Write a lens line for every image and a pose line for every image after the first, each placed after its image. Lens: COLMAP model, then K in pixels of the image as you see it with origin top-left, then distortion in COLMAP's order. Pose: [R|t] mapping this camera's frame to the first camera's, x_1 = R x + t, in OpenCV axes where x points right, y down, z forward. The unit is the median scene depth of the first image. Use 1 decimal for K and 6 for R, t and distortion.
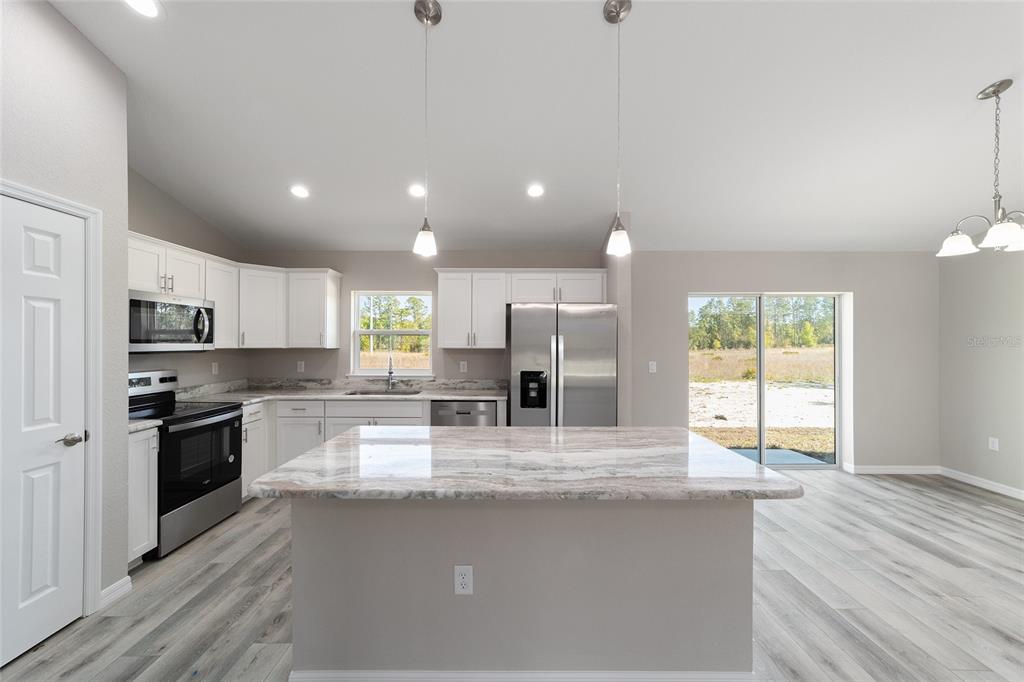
lens RADIAL K [[392.9, 0, 509.1], [0, 392.9, 342.3], [0, 0, 1]] dist [-0.017513, 0.009357]
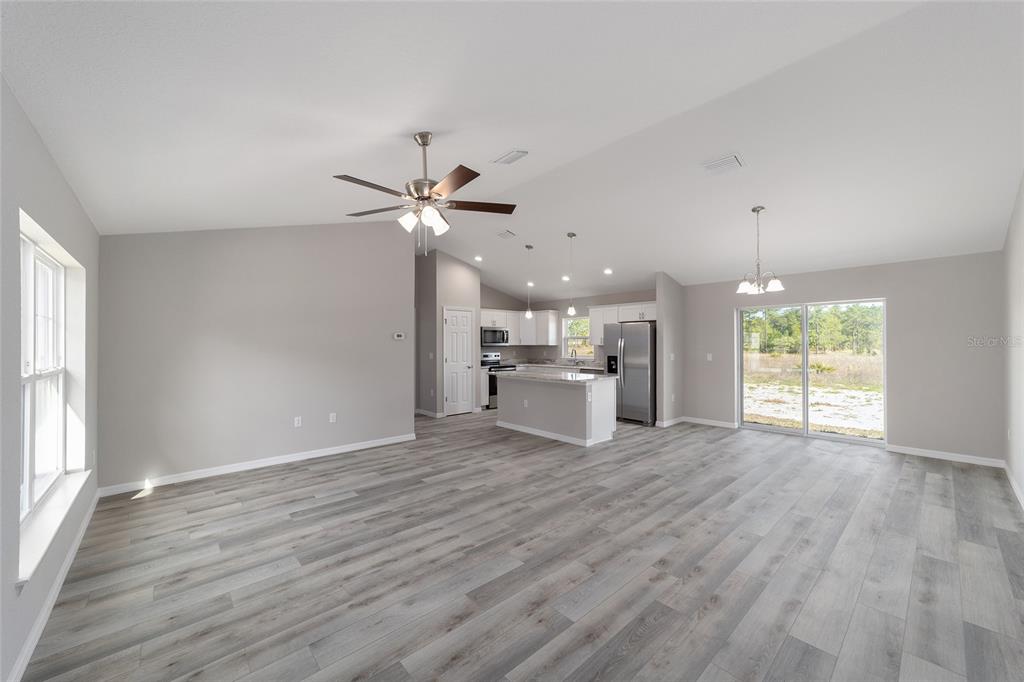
lens RADIAL K [[392.9, 0, 509.1], [0, 392.9, 342.3], [0, 0, 1]] dist [-0.017513, 0.009357]
pose [[0.667709, -0.006224, -0.744397, 1.148568], [0.005657, 0.999979, -0.003287, 0.004949], [0.744401, -0.002016, 0.667730, -0.741839]]
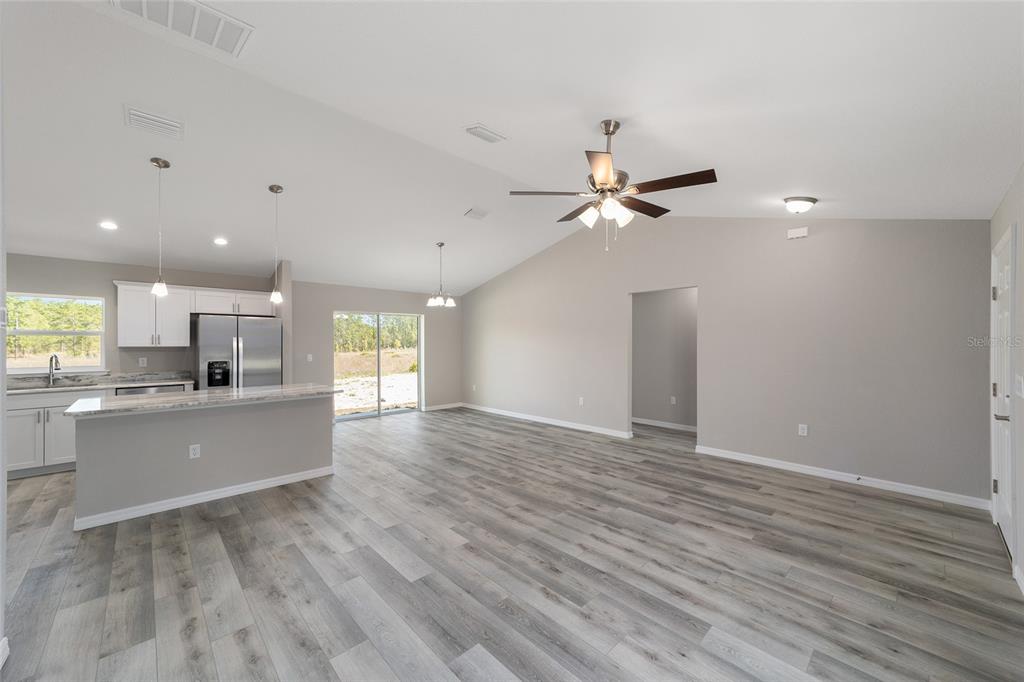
lens RADIAL K [[393.0, 0, 509.3], [0, 393.0, 345.0], [0, 0, 1]] dist [-0.017507, 0.009268]
pose [[0.724465, -0.006587, 0.689280, -0.144488], [0.001145, 0.999964, 0.008353, 0.000805], [-0.689310, -0.005262, 0.724447, -0.751019]]
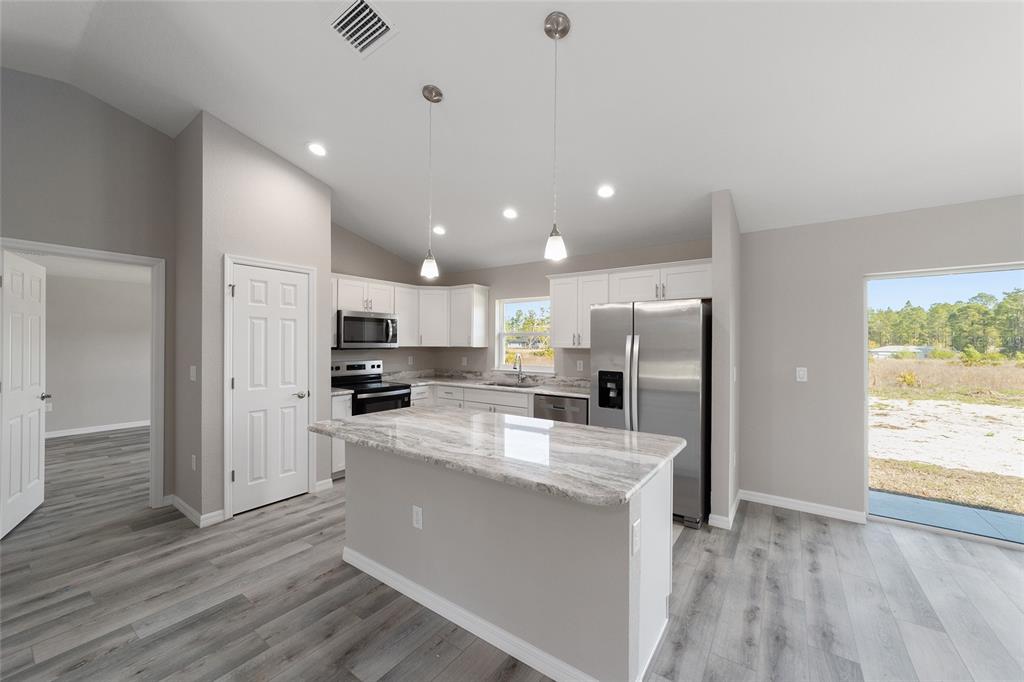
lens RADIAL K [[392.9, 0, 509.1], [0, 392.9, 342.3], [0, 0, 1]] dist [-0.017513, 0.009357]
pose [[0.813338, -0.000047, -0.581792, 0.396703], [-0.000976, 0.999998, -0.001445, 0.001241], [0.581791, 0.001743, 0.813336, 0.033935]]
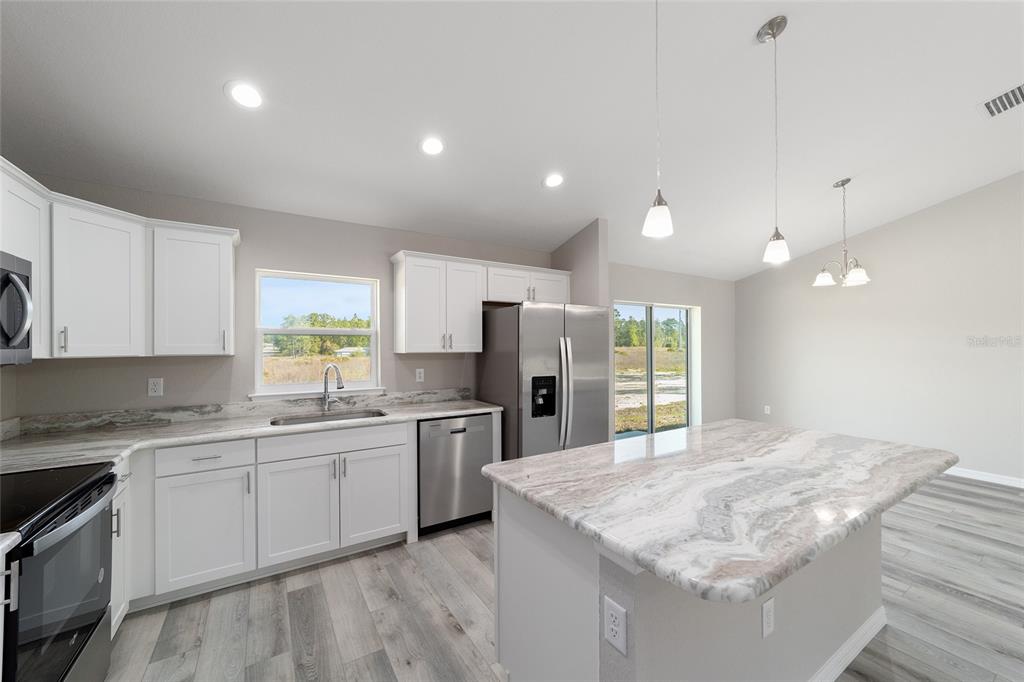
lens RADIAL K [[393.0, 0, 509.3], [0, 393.0, 345.0], [0, 0, 1]] dist [-0.017507, 0.009268]
pose [[0.846692, -0.003529, 0.532072, -0.452470], [0.003797, 0.999993, 0.000592, -0.000139], [-0.532070, 0.001519, 0.846699, 0.243532]]
